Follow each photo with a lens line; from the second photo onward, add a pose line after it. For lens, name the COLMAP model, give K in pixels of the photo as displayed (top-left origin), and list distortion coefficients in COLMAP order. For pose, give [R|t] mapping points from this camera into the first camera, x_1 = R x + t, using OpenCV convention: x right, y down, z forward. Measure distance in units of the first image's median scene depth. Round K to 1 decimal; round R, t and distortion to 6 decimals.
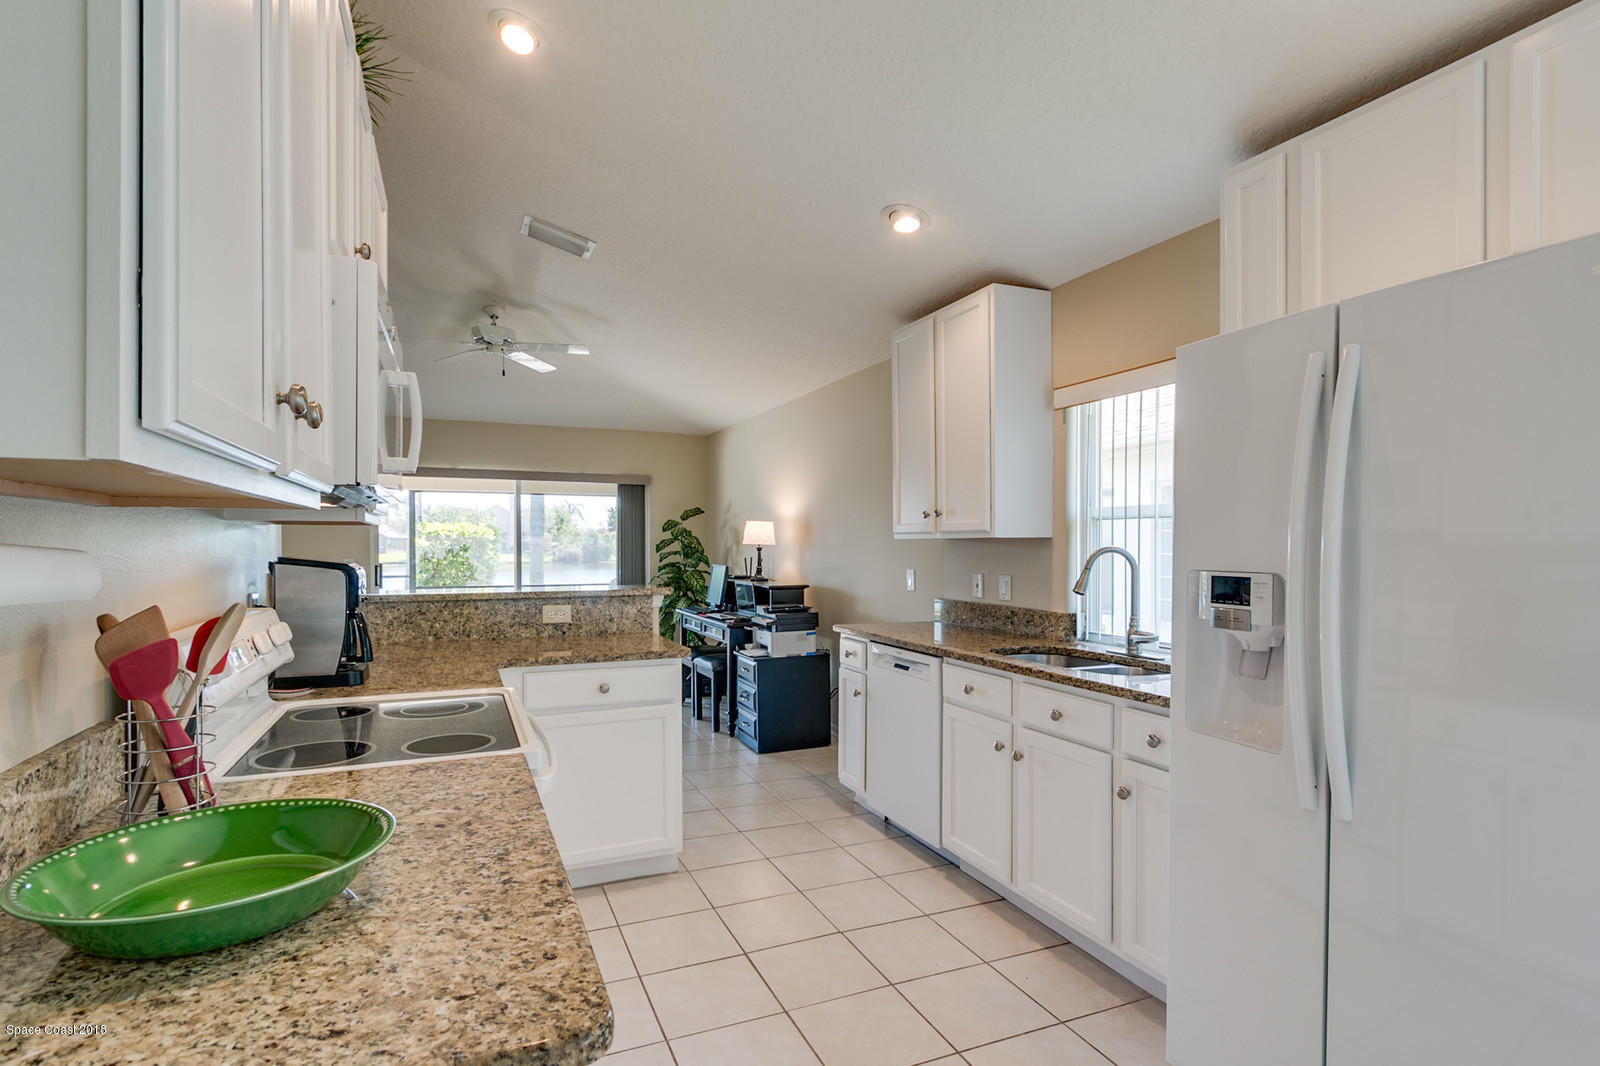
lens RADIAL K [[806.4, 0, 797.4], [0, 806.4, 556.8], [0, 0, 1]] dist [0.001918, 0.000228]
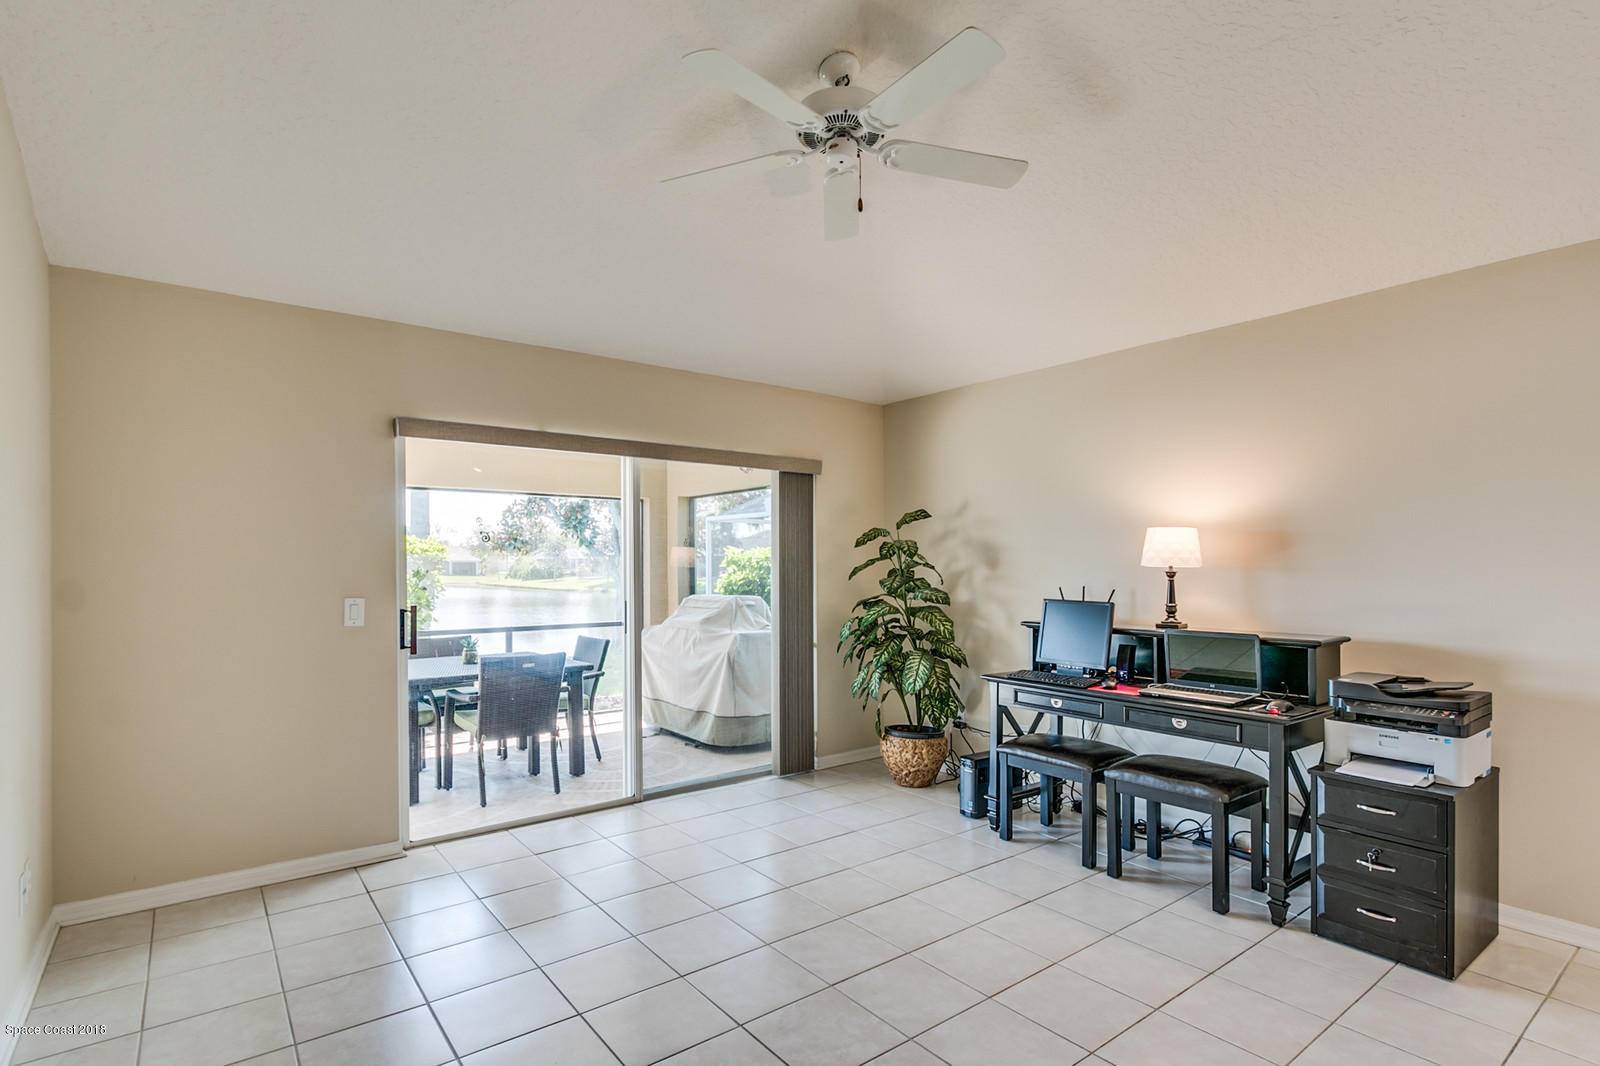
lens RADIAL K [[786.5, 0, 788.5], [0, 786.5, 555.8], [0, 0, 1]] dist [-0.001772, -0.000279]
pose [[0.971213, -0.002318, 0.238203, -0.554079], [0.008261, 0.999679, -0.023953, -0.013500], [-0.238071, 0.025232, 0.970920, 0.608450]]
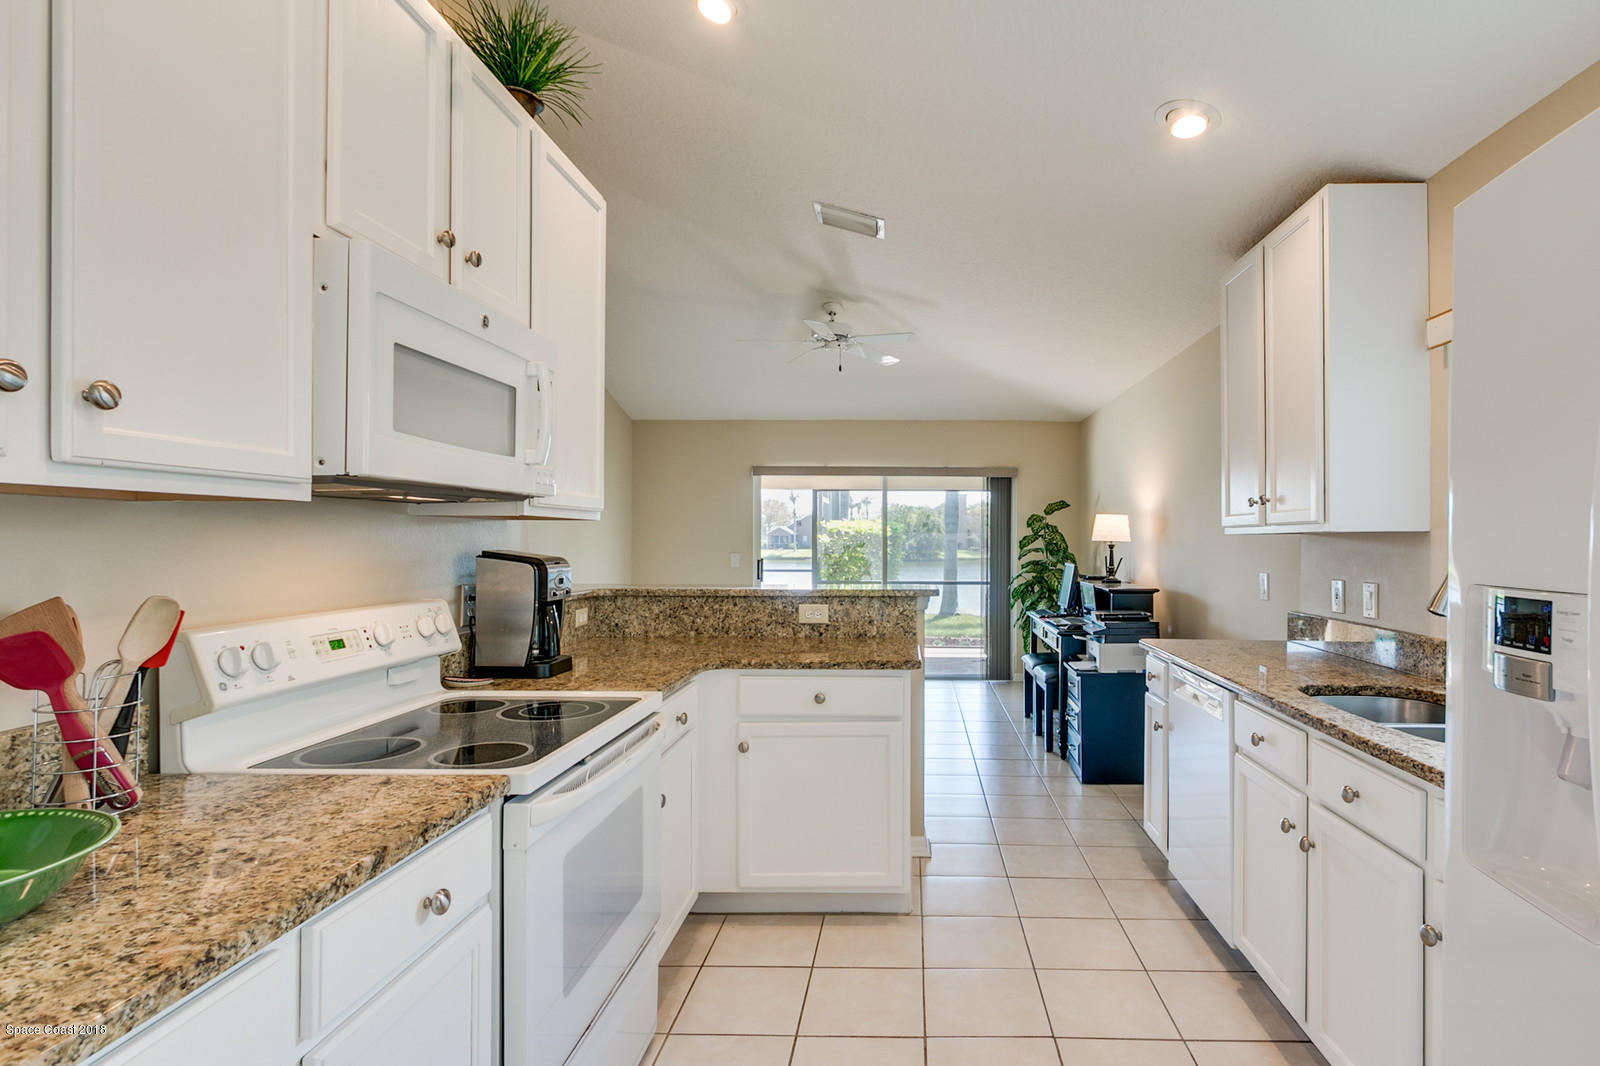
lens RADIAL K [[826.4, 0, 900.9], [0, 826.4, 539.6], [0, 0, 1]] dist [-0.001876, -0.000480]
pose [[0.913417, 0.001572, -0.407022, 0.131235], [-0.008760, 0.999837, -0.015799, -0.000947], [0.406931, 0.017997, 0.913282, 0.108912]]
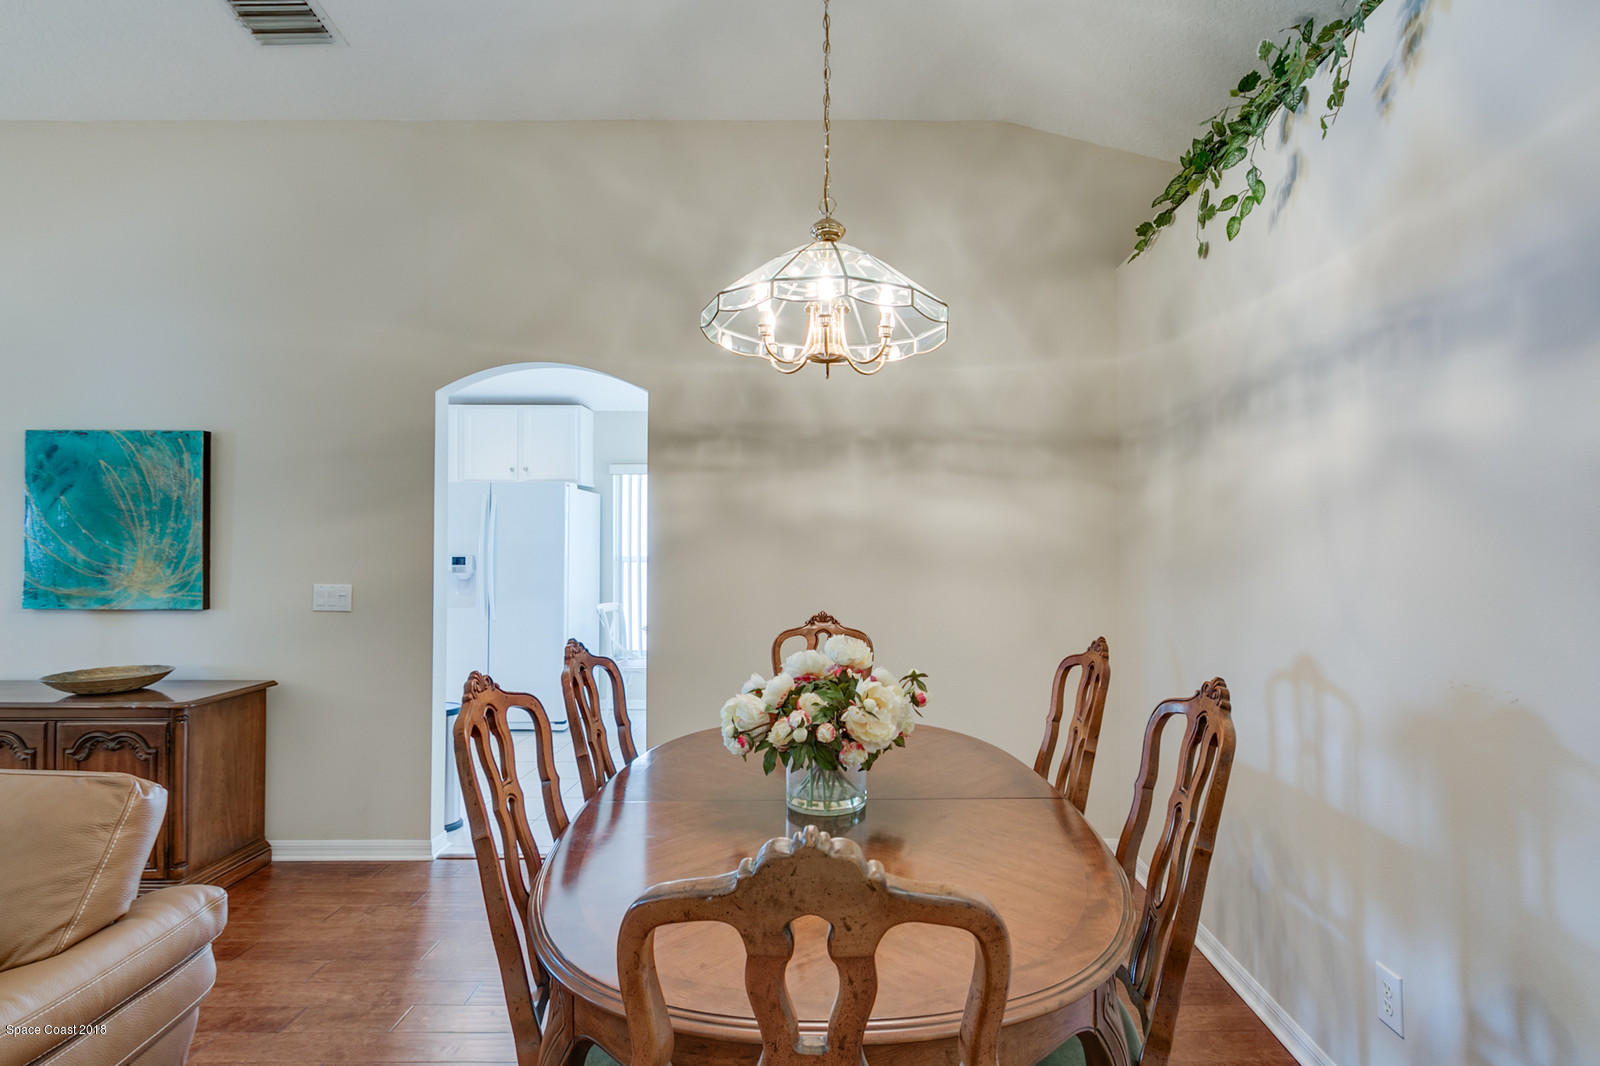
lens RADIAL K [[799.6, 0, 845.4], [0, 799.6, 528.7], [0, 0, 1]] dist [0.000764, -0.000313]
pose [[0.393204, 0.009255, 0.919405, -0.615902], [0.016820, 0.999710, -0.017257, -0.001843], [-0.919298, 0.022250, 0.392934, -0.578461]]
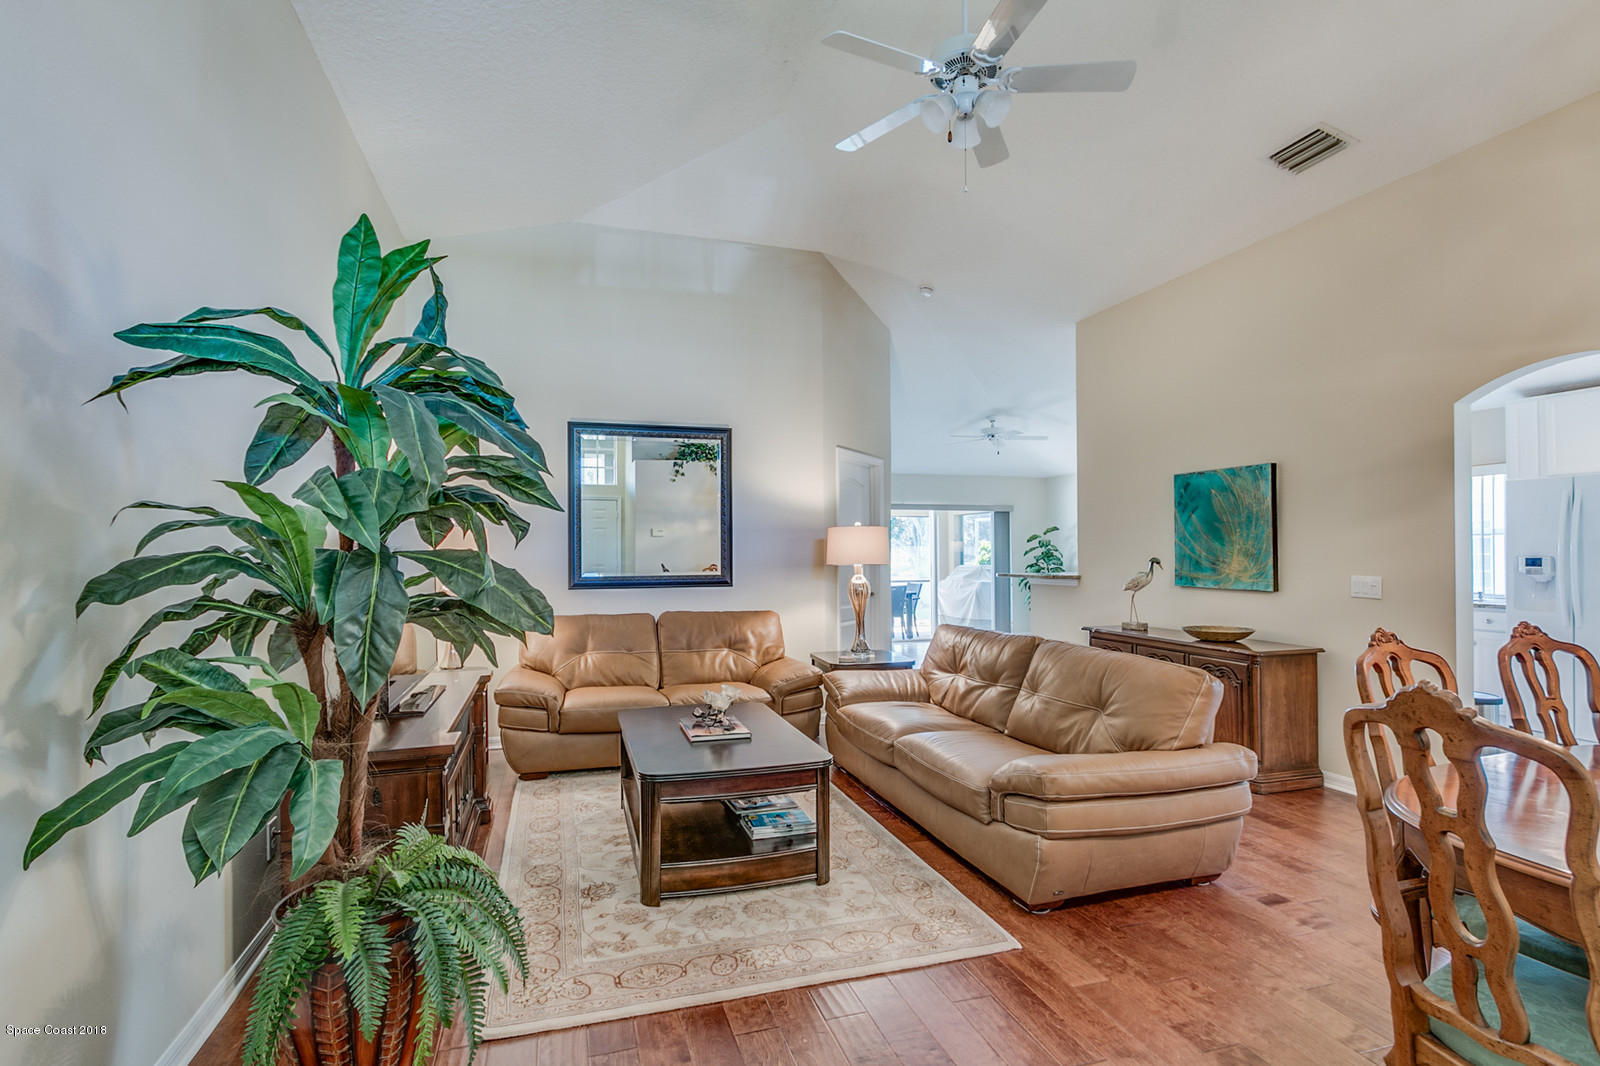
lens RADIAL K [[781.9, 0, 784.5], [0, 781.9, 536.6], [0, 0, 1]] dist [-0.003604, -0.000422]
pose [[0.992380, -0.011642, -0.122664, -0.664162], [0.007519, 0.999393, -0.034024, 0.008078], [0.122986, 0.032843, 0.991865, -0.793106]]
